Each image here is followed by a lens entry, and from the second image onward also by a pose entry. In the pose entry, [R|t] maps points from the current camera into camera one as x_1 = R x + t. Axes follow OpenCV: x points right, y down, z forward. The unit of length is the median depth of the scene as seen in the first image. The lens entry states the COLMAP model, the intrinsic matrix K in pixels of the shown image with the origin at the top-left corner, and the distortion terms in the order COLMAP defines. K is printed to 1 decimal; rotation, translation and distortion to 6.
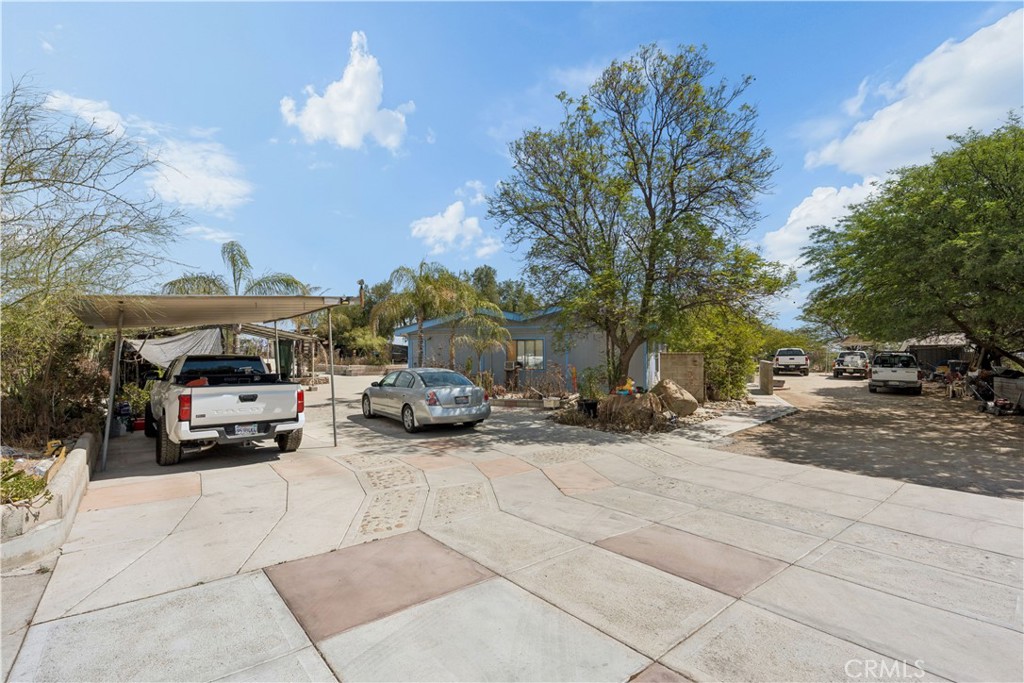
lens RADIAL K [[455.8, 0, 512.6], [0, 455.8, 341.9], [0, 0, 1]] dist [0.000703, 0.000144]
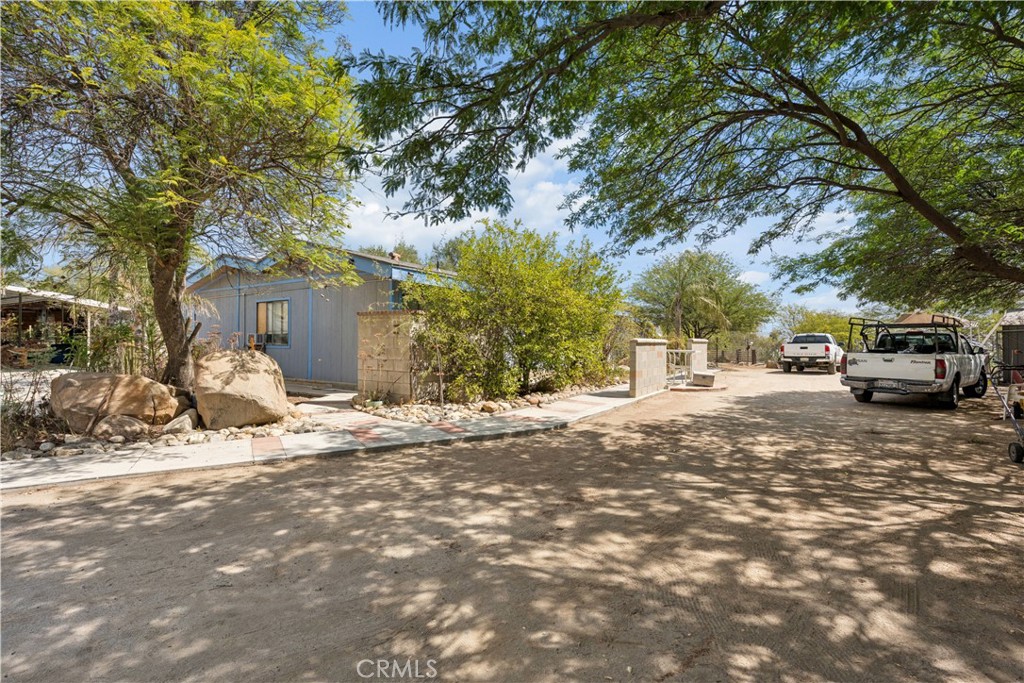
lens RADIAL K [[455.8, 0, 511.6], [0, 455.8, 340.5], [0, 0, 1]] dist [0.000703, 0.000144]
pose [[0.972436, 0.012860, -0.232816, 0.536232], [-0.012604, 0.999917, 0.002589, 0.045260], [0.232830, 0.000417, 0.972517, 0.400059]]
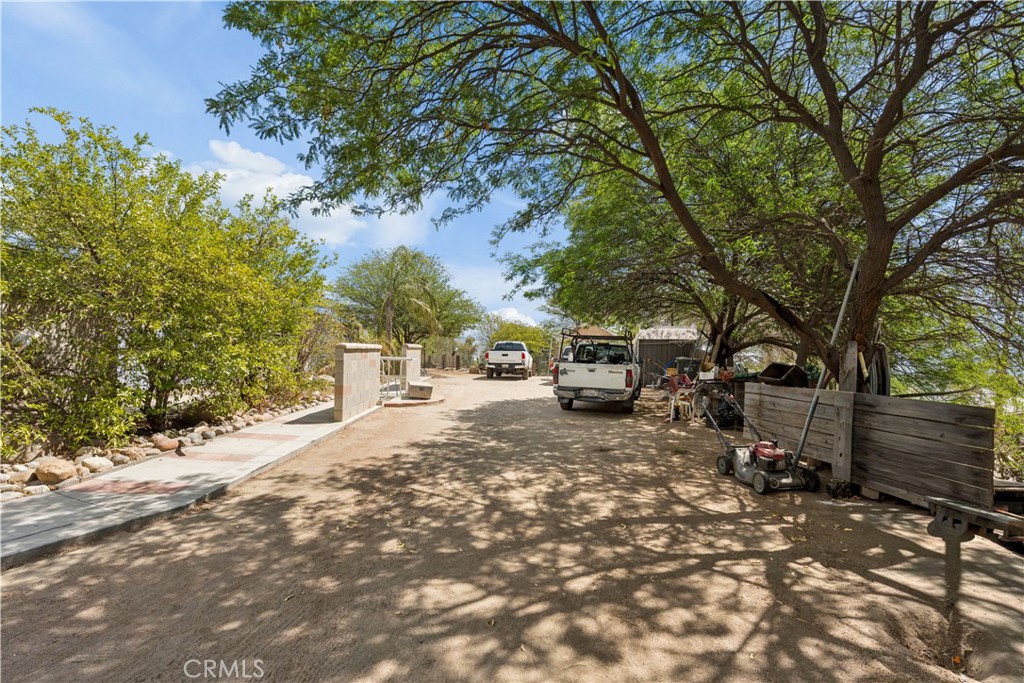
lens RADIAL K [[455.8, 0, 503.4], [0, 455.8, 359.3], [0, 0, 1]] dist [0.000703, 0.000144]
pose [[0.928146, 0.025214, 0.371361, 0.535006], [-0.036238, 0.999085, 0.022735, 0.042295], [-0.370447, -0.034559, 0.928210, 0.537693]]
